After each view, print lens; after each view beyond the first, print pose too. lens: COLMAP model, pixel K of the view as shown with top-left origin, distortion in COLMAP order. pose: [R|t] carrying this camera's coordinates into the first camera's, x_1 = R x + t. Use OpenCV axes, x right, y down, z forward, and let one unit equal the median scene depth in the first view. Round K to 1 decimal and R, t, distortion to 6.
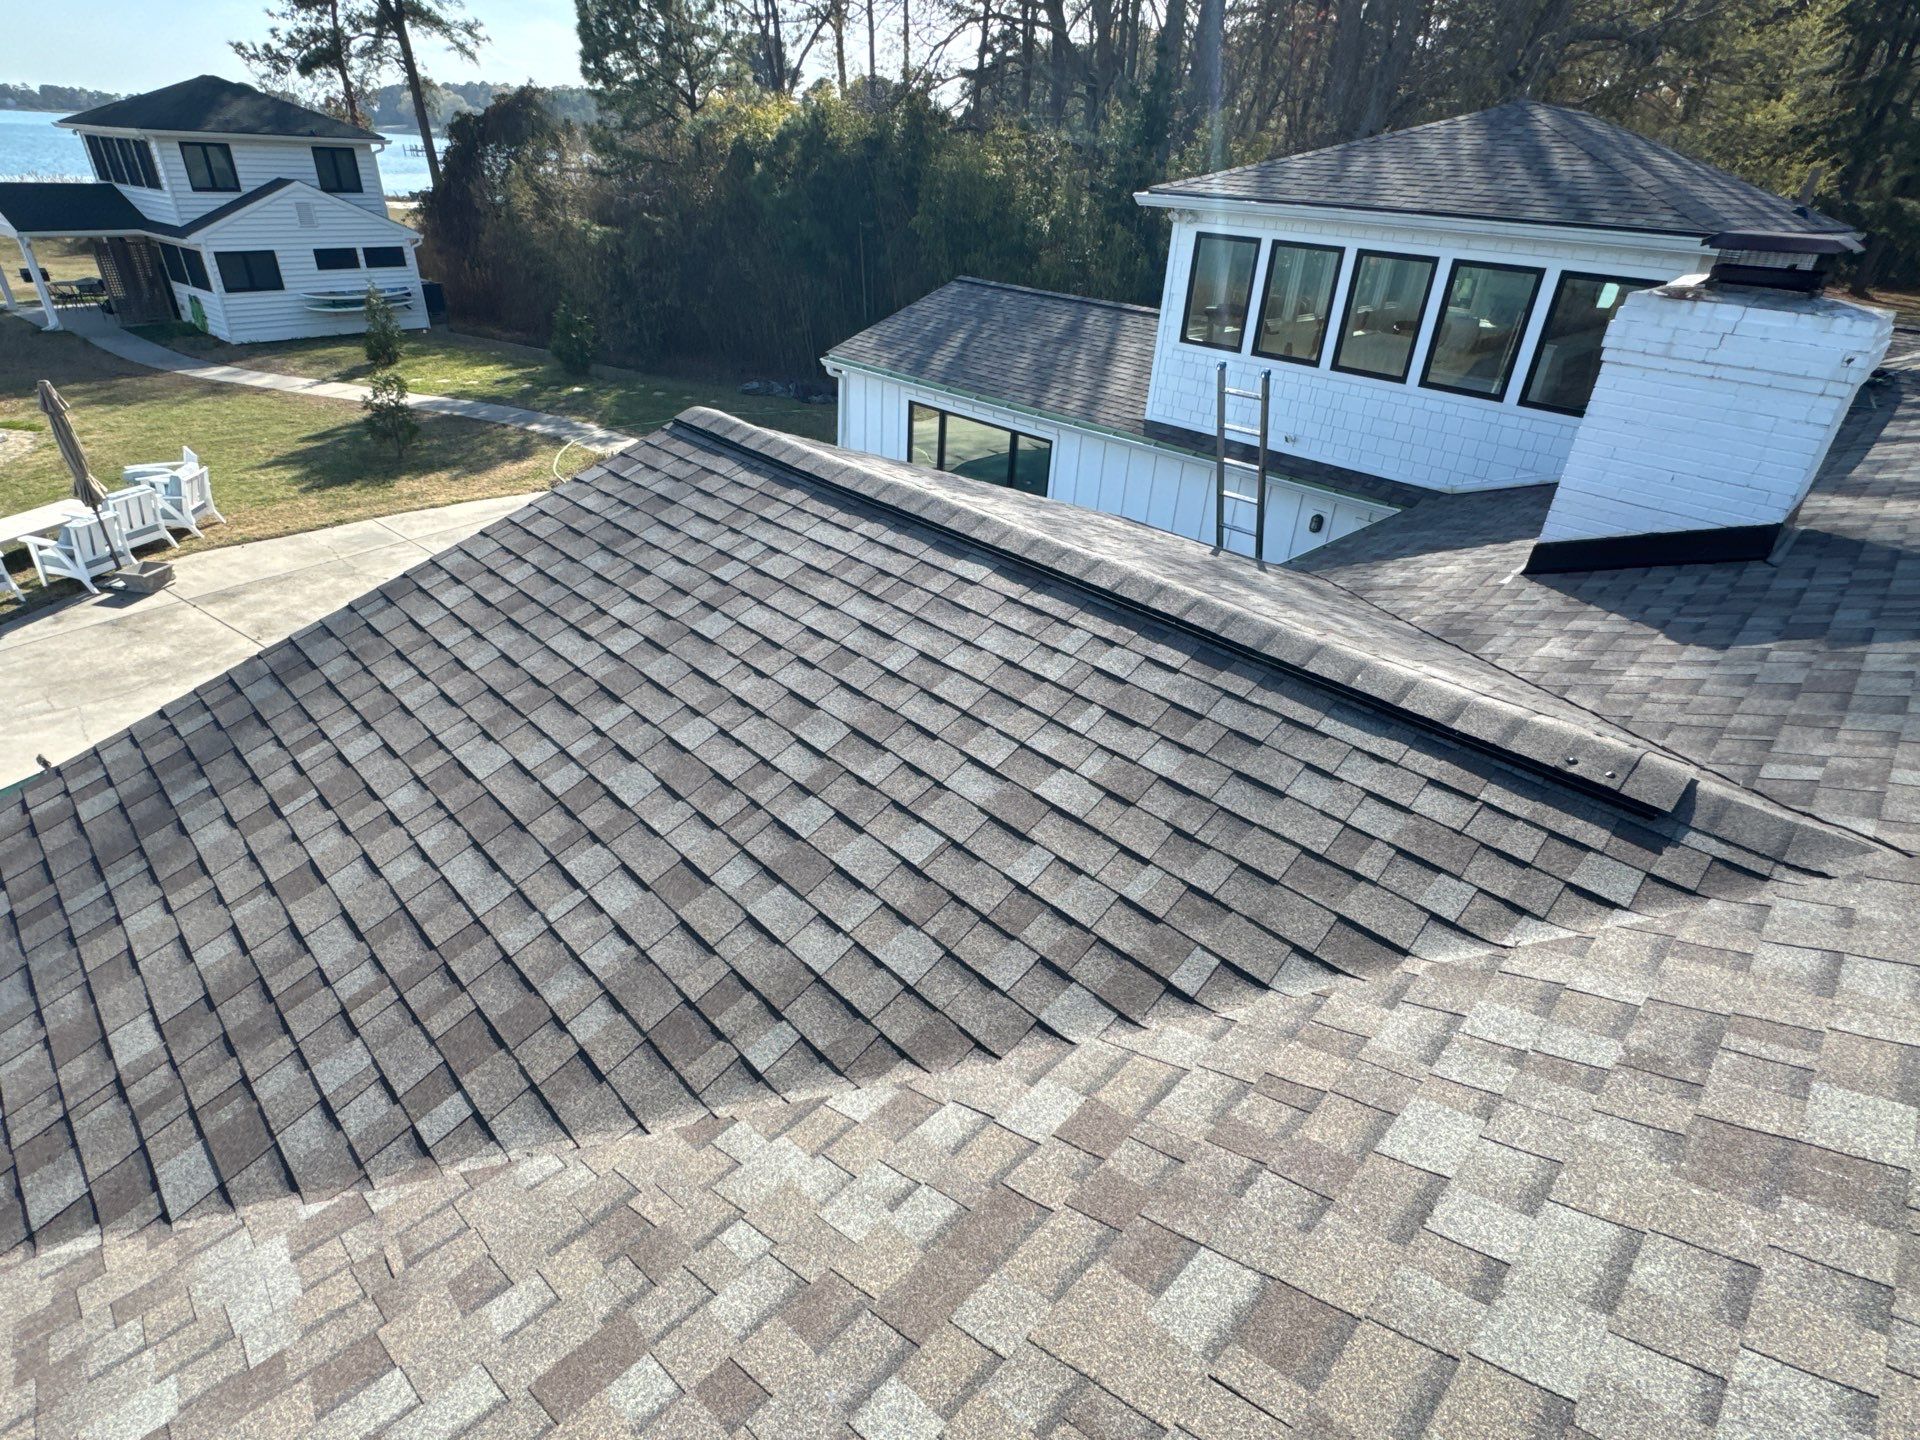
lens RADIAL K [[972.9, 0, 959.5], [0, 972.9, 719.8], [0, 0, 1]] dist [-0.004128, 0.001217]
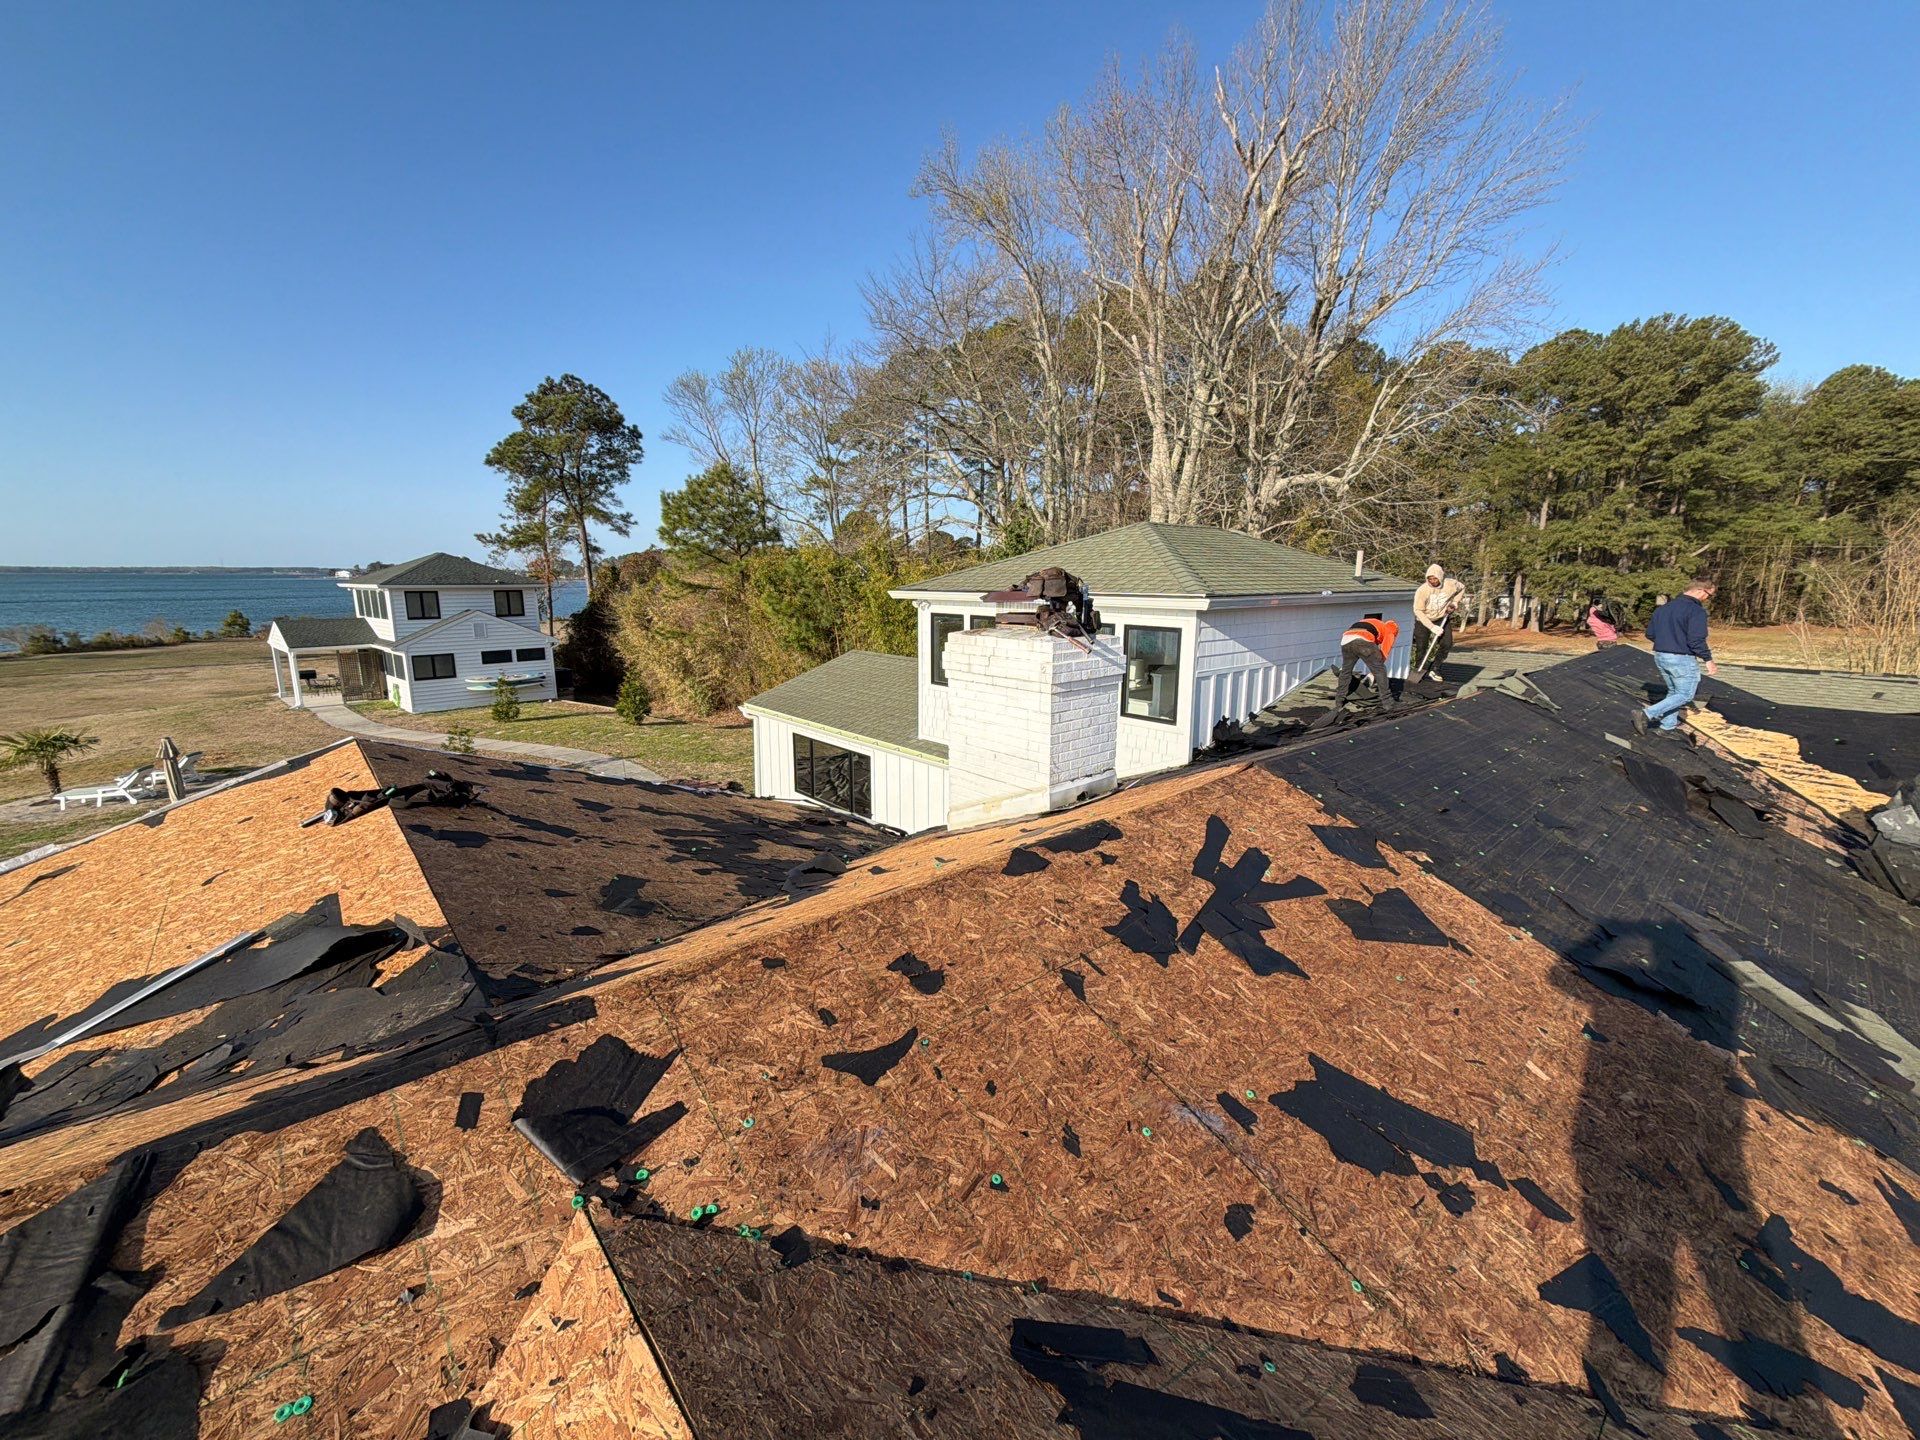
lens RADIAL K [[760.7, 0, 962.5], [0, 760.7, 717.6], [0, 0, 1]] dist [0.001209, -0.000577]
pose [[0.997128, -0.036174, -0.066530, 0.416976], [0.011706, 0.941601, -0.336528, 0.028496], [0.074818, 0.334782, 0.939320, -0.005954]]
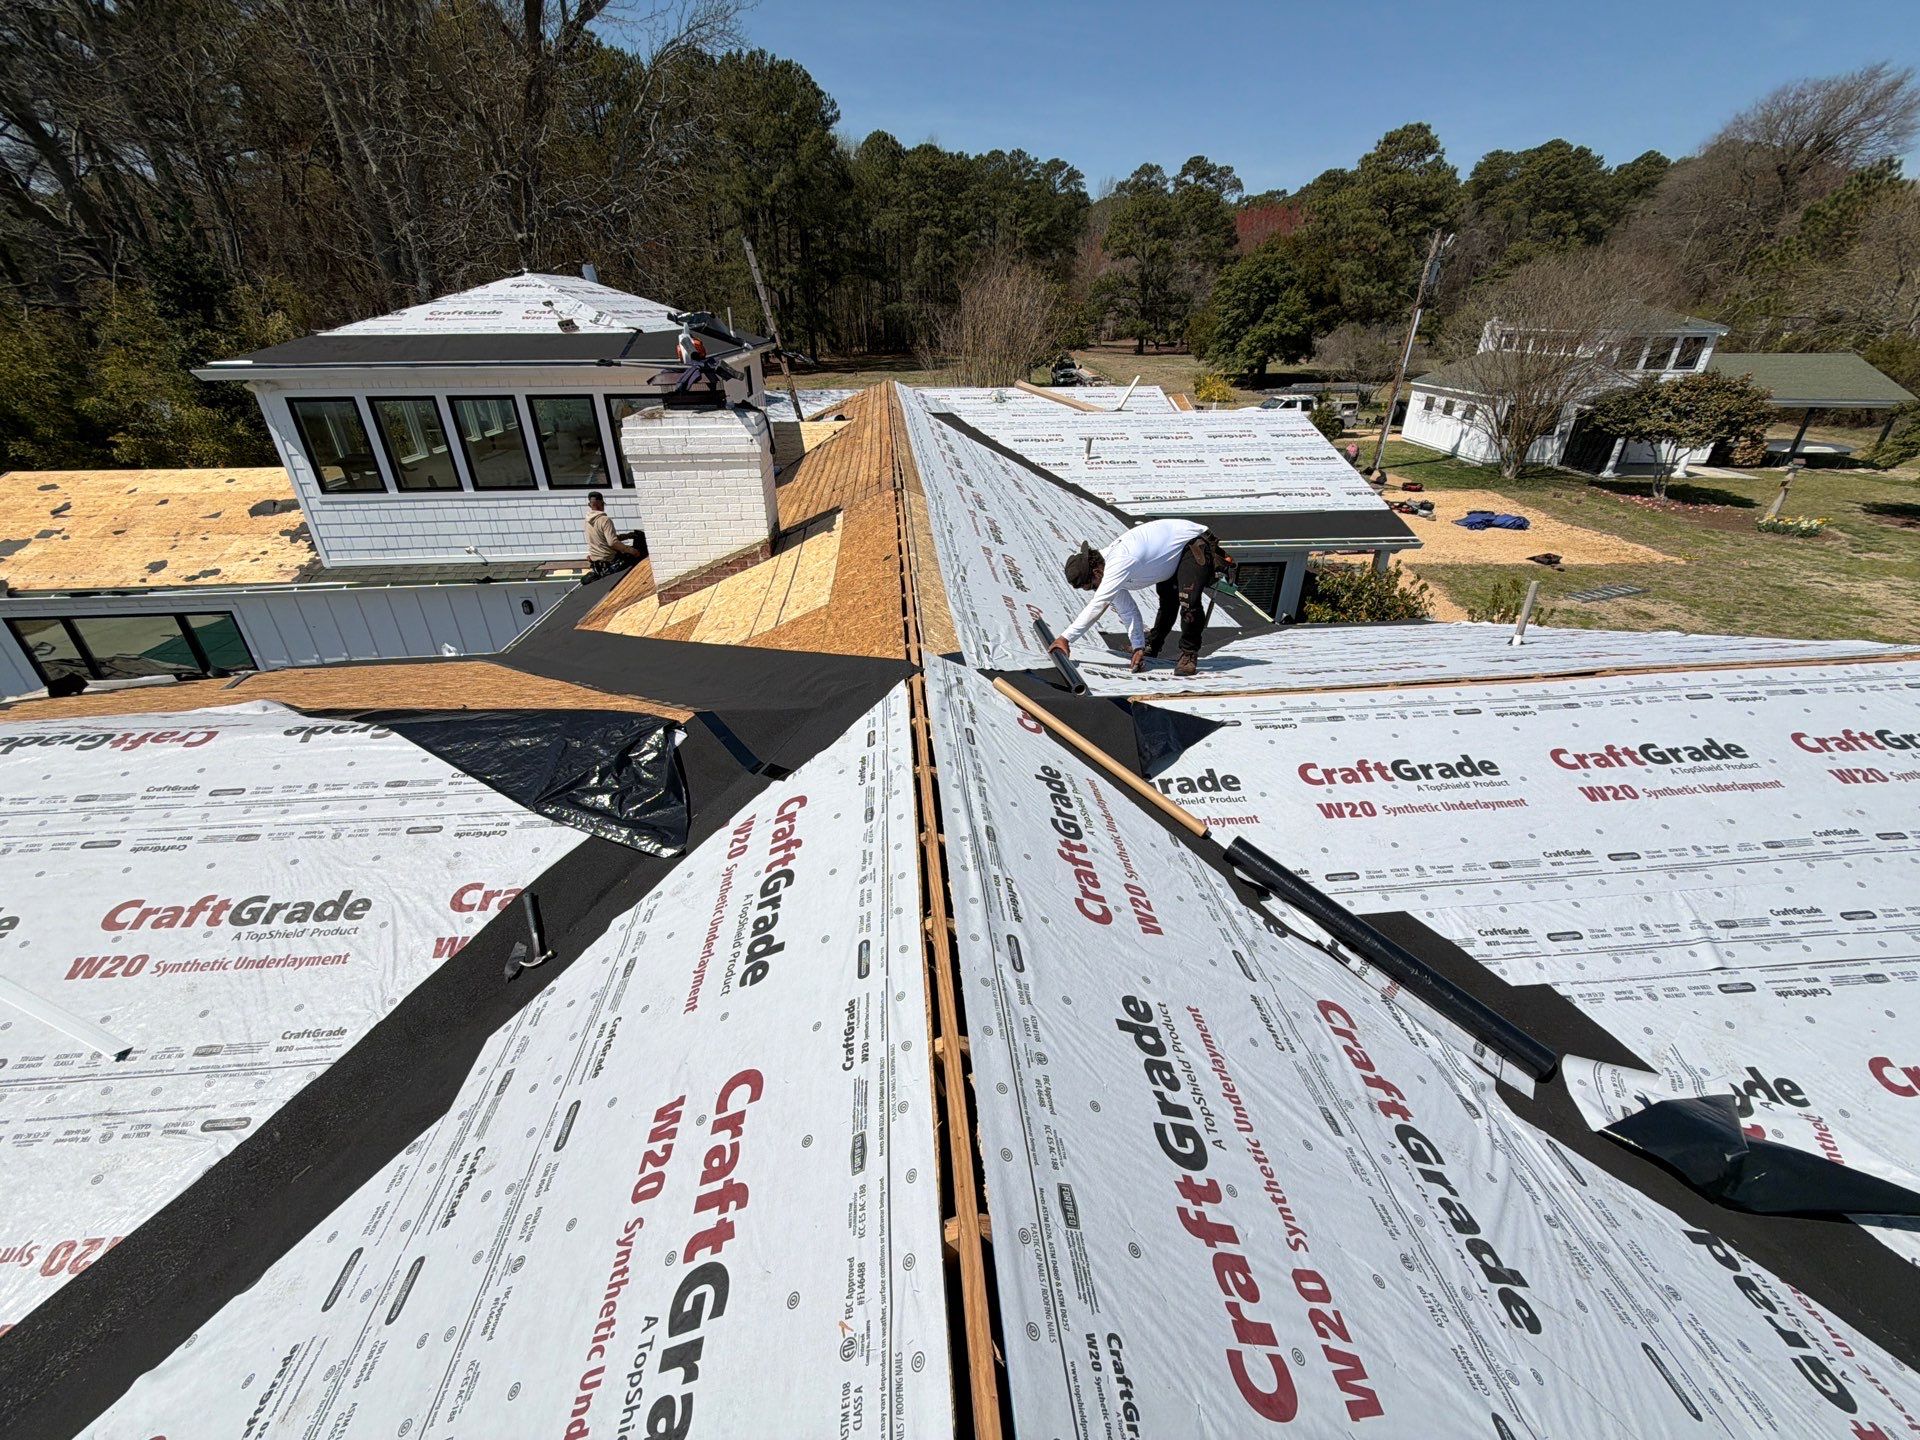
lens RADIAL K [[760.7, 0, 960.1], [0, 760.7, 718.5], [0, 0, 1]] dist [0.001209, -0.000577]
pose [[0.641573, -0.408329, 0.649347, 0.031351], [0.416295, 0.896374, 0.152356, 0.011881], [-0.644269, 0.172572, 0.745074, -0.082393]]
